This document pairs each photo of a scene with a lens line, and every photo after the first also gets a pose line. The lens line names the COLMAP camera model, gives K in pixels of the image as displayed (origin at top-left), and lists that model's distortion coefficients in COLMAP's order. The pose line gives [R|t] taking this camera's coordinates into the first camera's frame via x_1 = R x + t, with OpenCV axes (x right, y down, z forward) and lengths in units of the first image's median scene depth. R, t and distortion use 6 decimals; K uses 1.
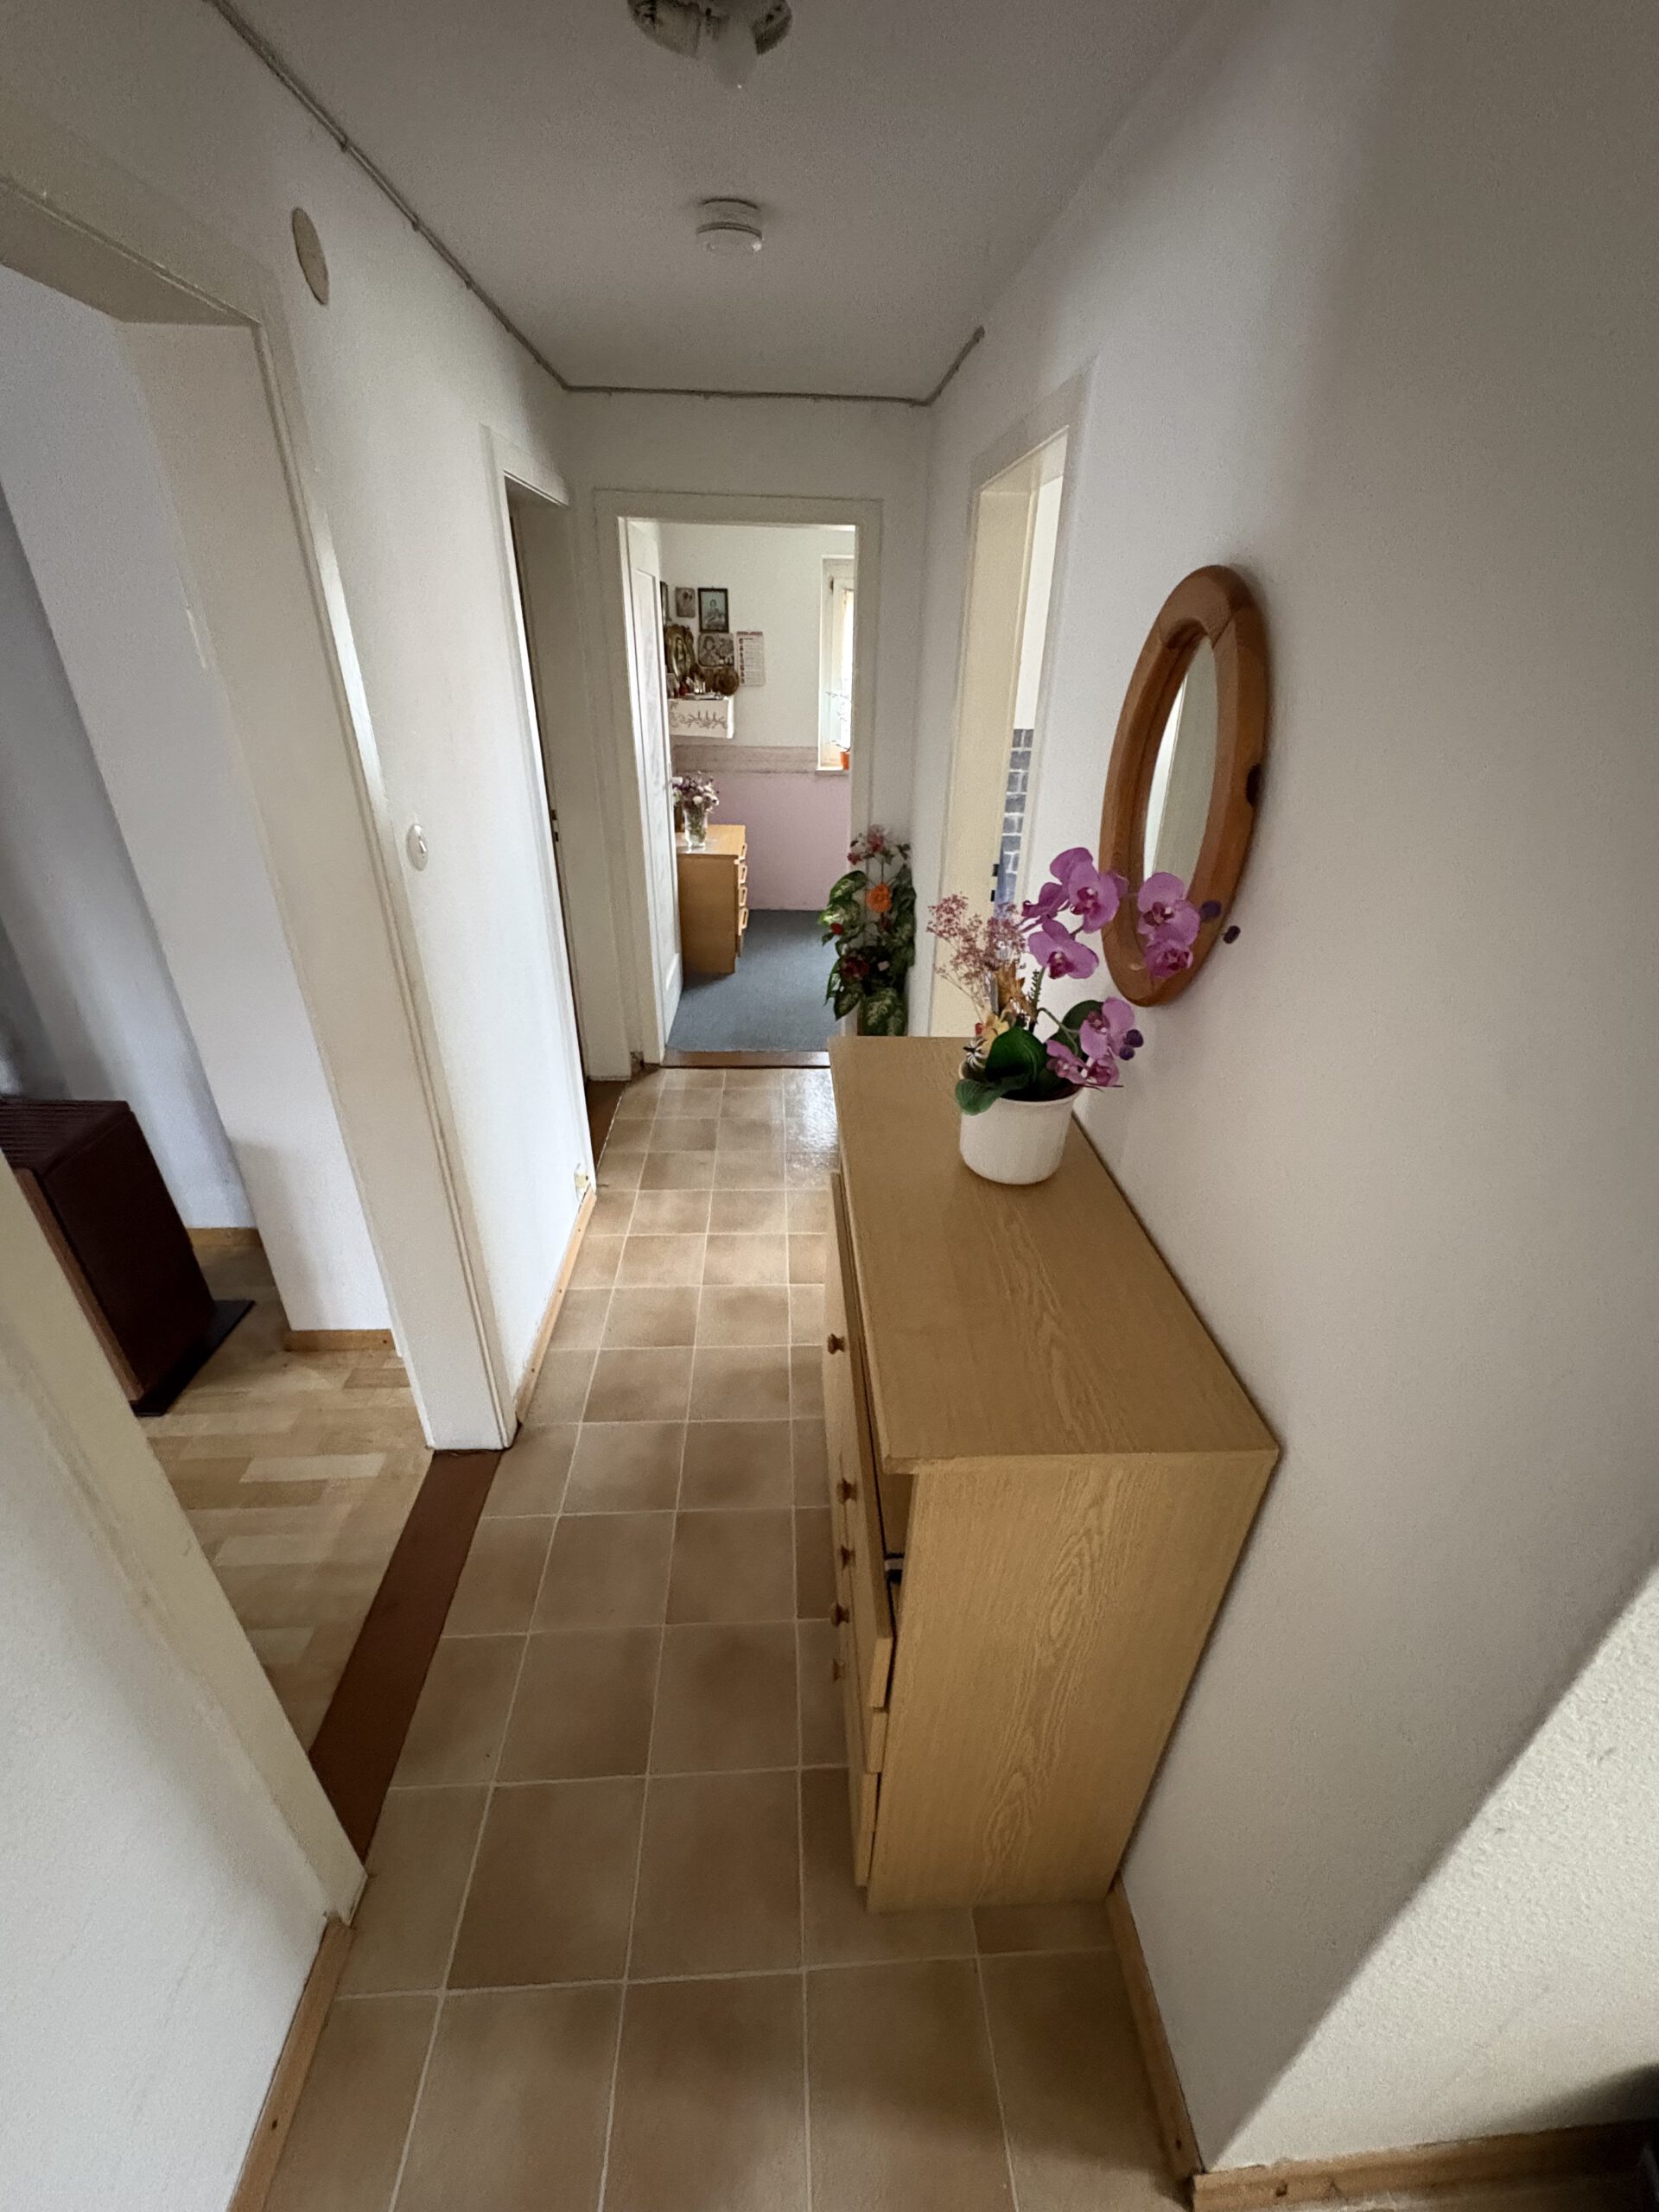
lens RADIAL K [[876.8, 0, 832.2], [0, 876.8, 1099.5], [0, 0, 1]] dist [0.001444, -0.000411]
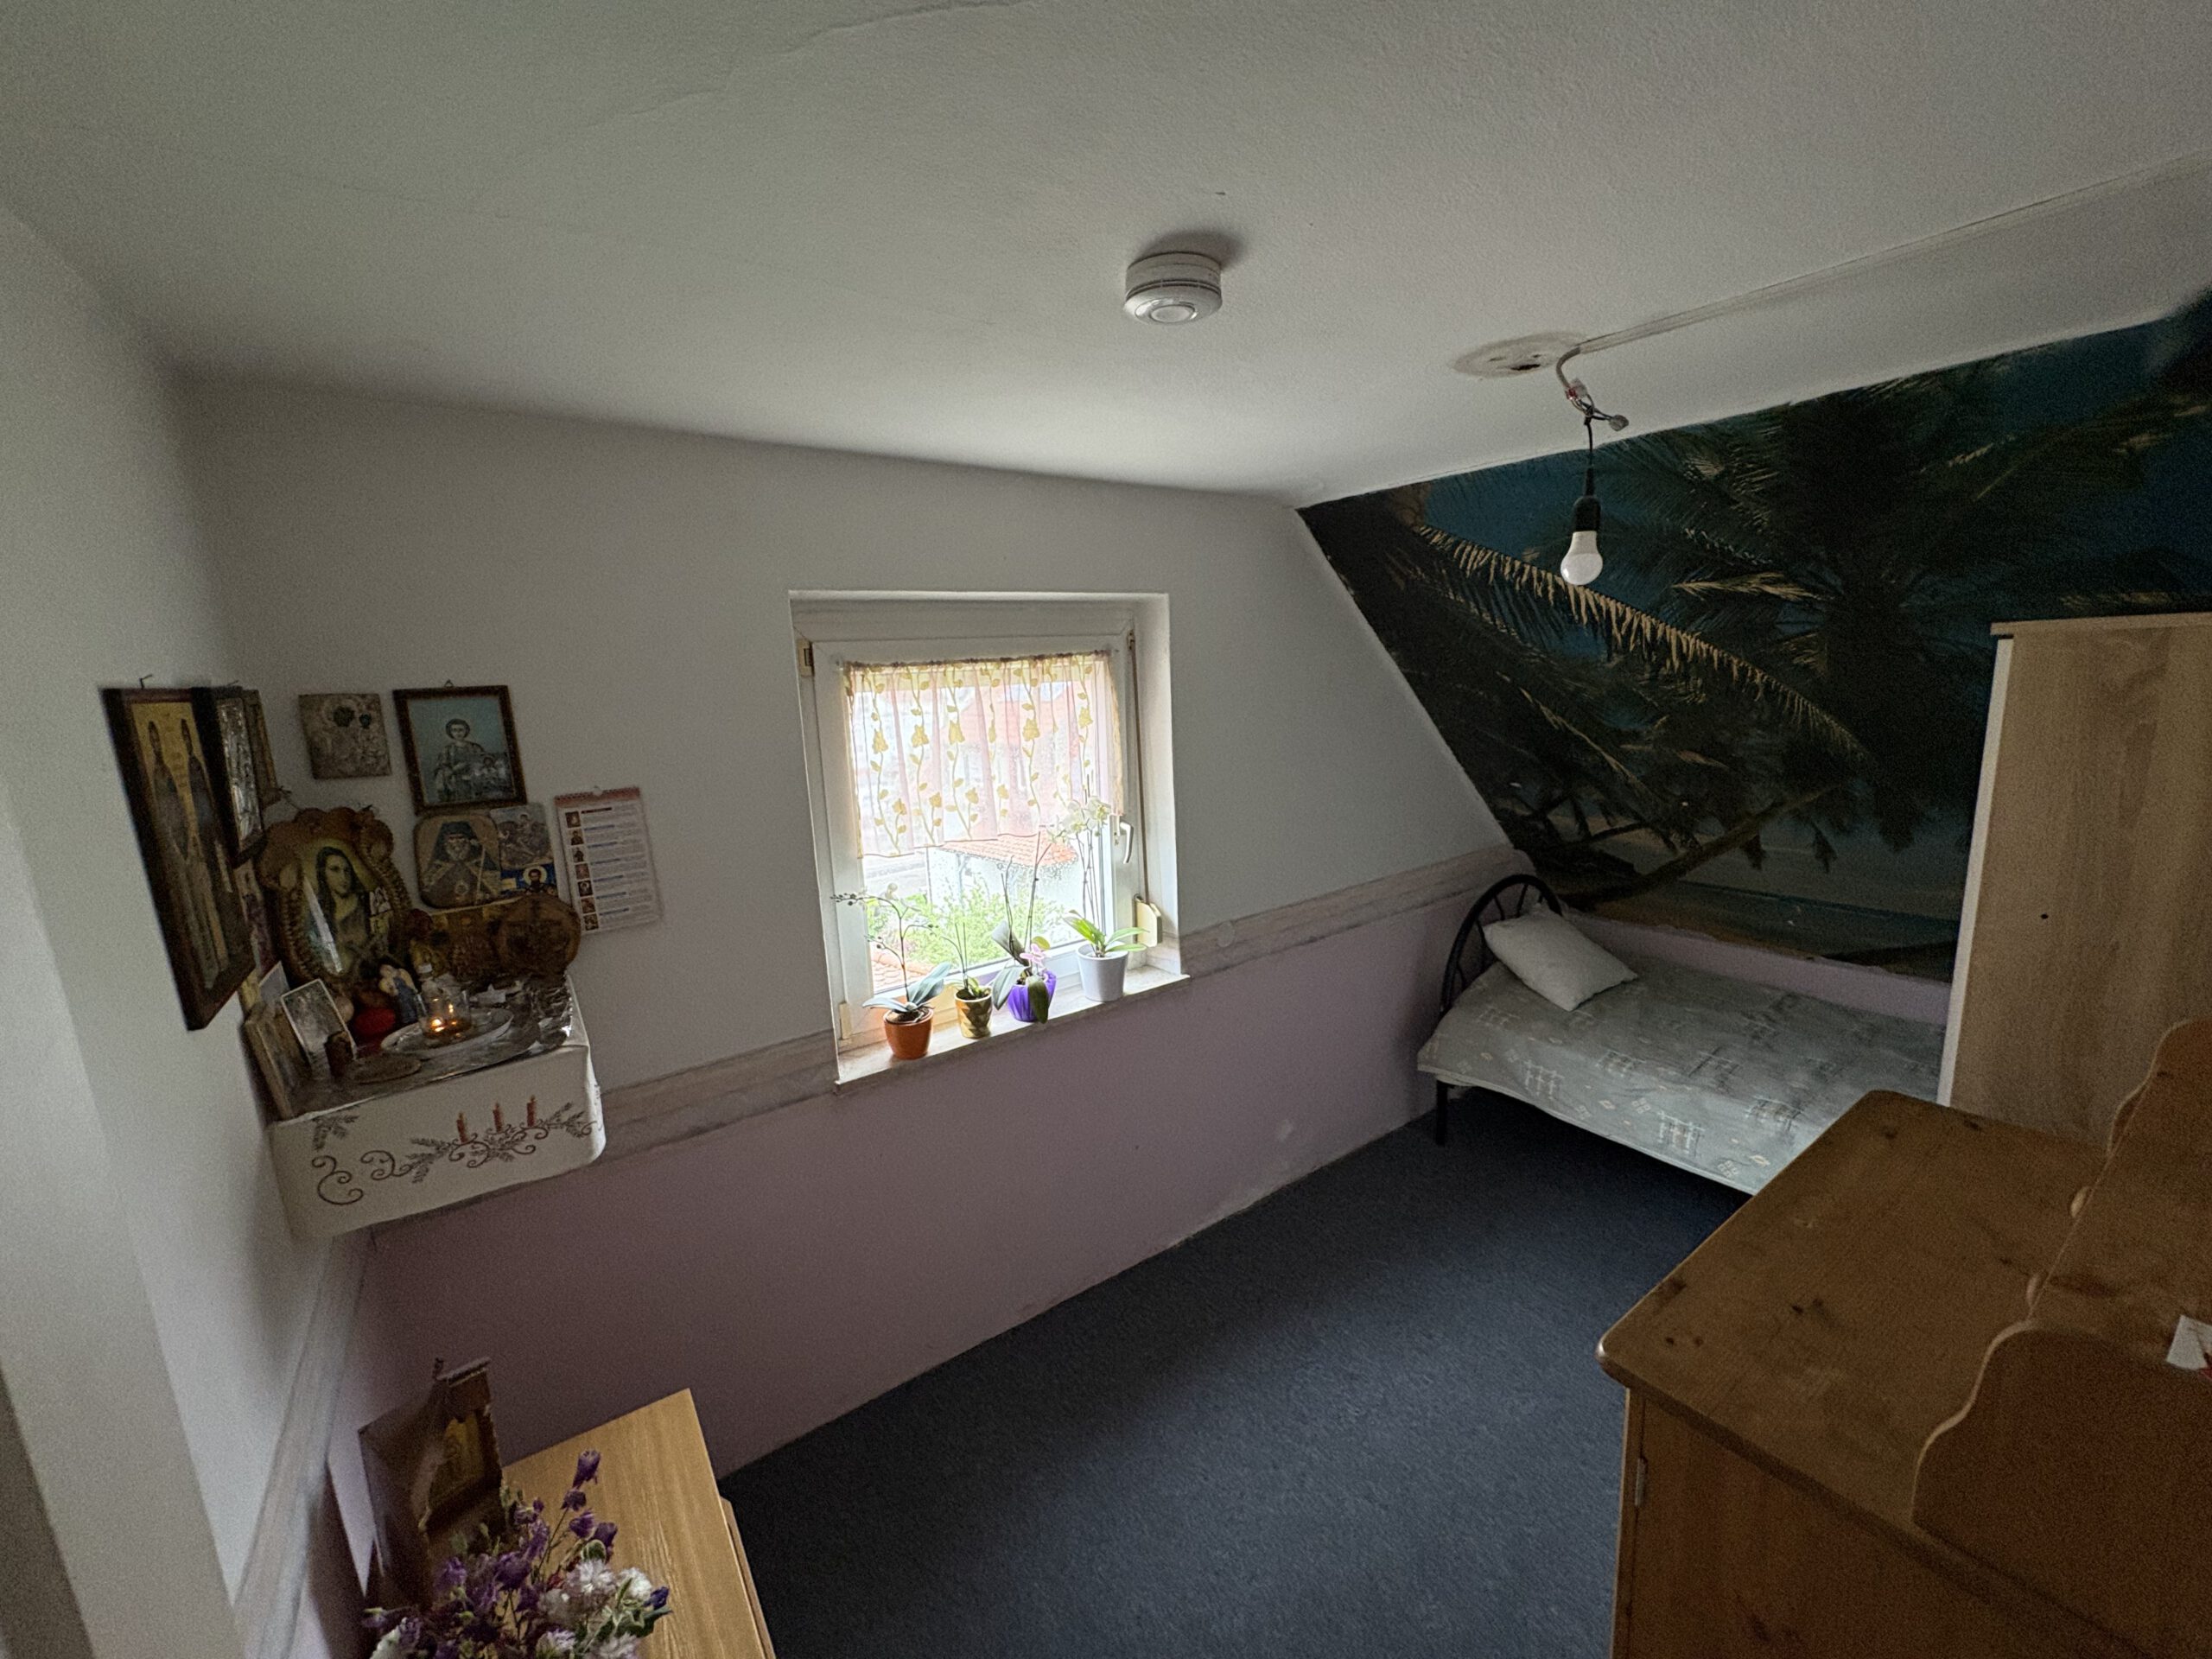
lens RADIAL K [[876.8, 0, 1103.7], [0, 876.8, 828.8], [0, 0, 1]] dist [0.001444, -0.000411]
pose [[0.843692, -0.157254, 0.513278, -0.106216], [0.311506, 0.922107, -0.229526, -0.382833], [-0.437204, 0.353538, 0.826960, 0.641528]]
